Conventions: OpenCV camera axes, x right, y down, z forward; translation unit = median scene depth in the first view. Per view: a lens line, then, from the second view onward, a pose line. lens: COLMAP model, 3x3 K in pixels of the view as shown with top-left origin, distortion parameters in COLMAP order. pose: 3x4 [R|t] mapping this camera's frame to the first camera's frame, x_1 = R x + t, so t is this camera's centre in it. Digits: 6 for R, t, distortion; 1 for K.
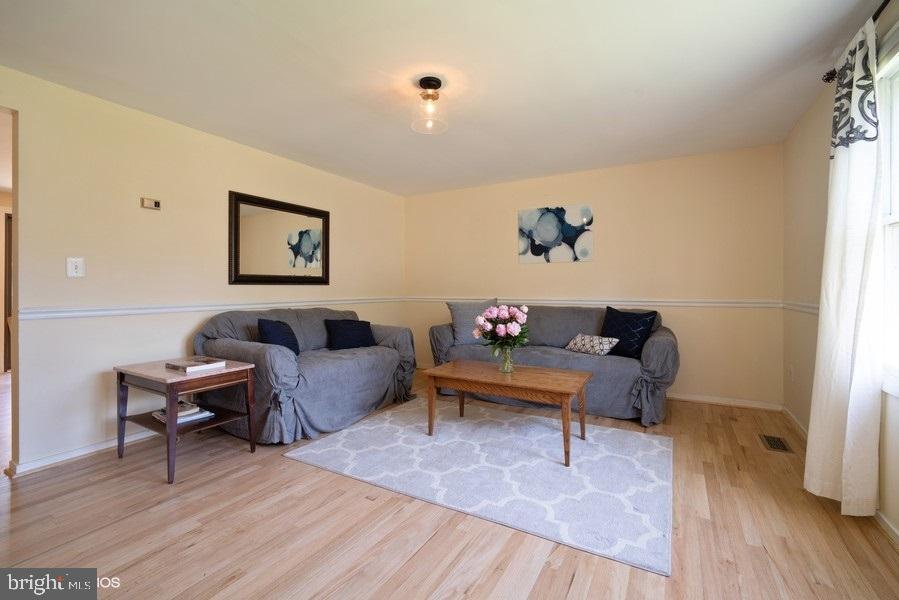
lens RADIAL K [[394.4, 0, 447.4], [0, 394.4, 289.7], [0, 0, 1]] dist [-0.025847, 0.008554]
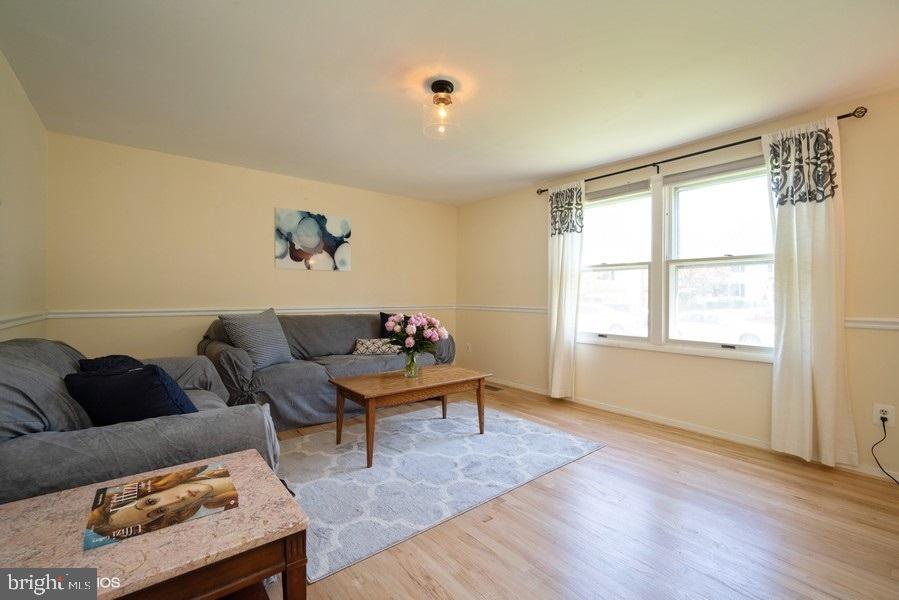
lens RADIAL K [[390.1, 0, 448.8], [0, 390.1, 295.9], [0, 0, 1]] dist [-0.025480, 0.008479]
pose [[0.355577, 0.003119, 0.934642, -0.752255], [-0.000684, 0.999995, -0.003077, -0.003176], [-0.934647, 0.000455, 0.355578, 0.512773]]
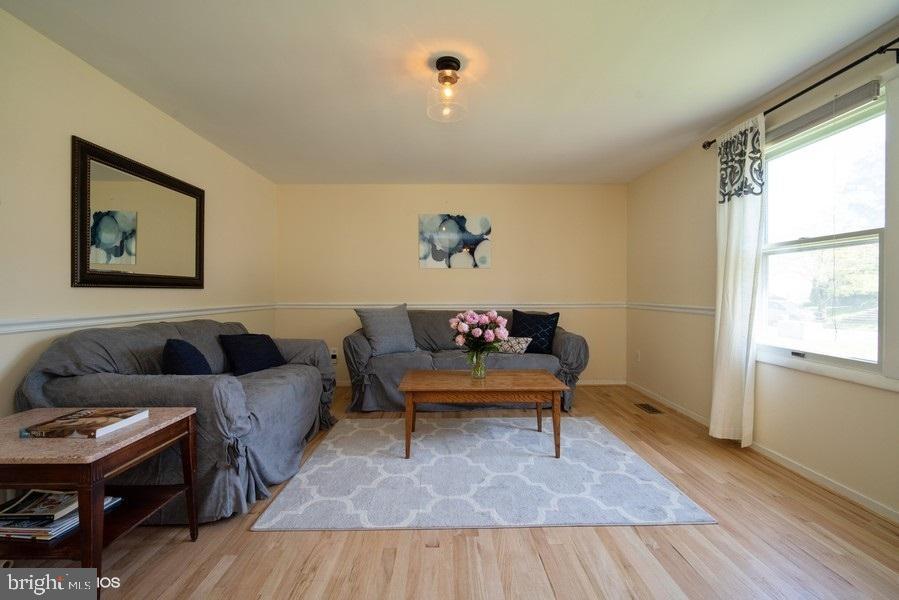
lens RADIAL K [[390.1, 0, 448.8], [0, 390.1, 295.9], [0, 0, 1]] dist [-0.025480, 0.008479]
pose [[0.857381, -0.003335, 0.514671, -0.399771], [0.001576, 0.999991, 0.003854, -0.000504], [-0.514680, -0.002493, 0.857379, 0.189956]]
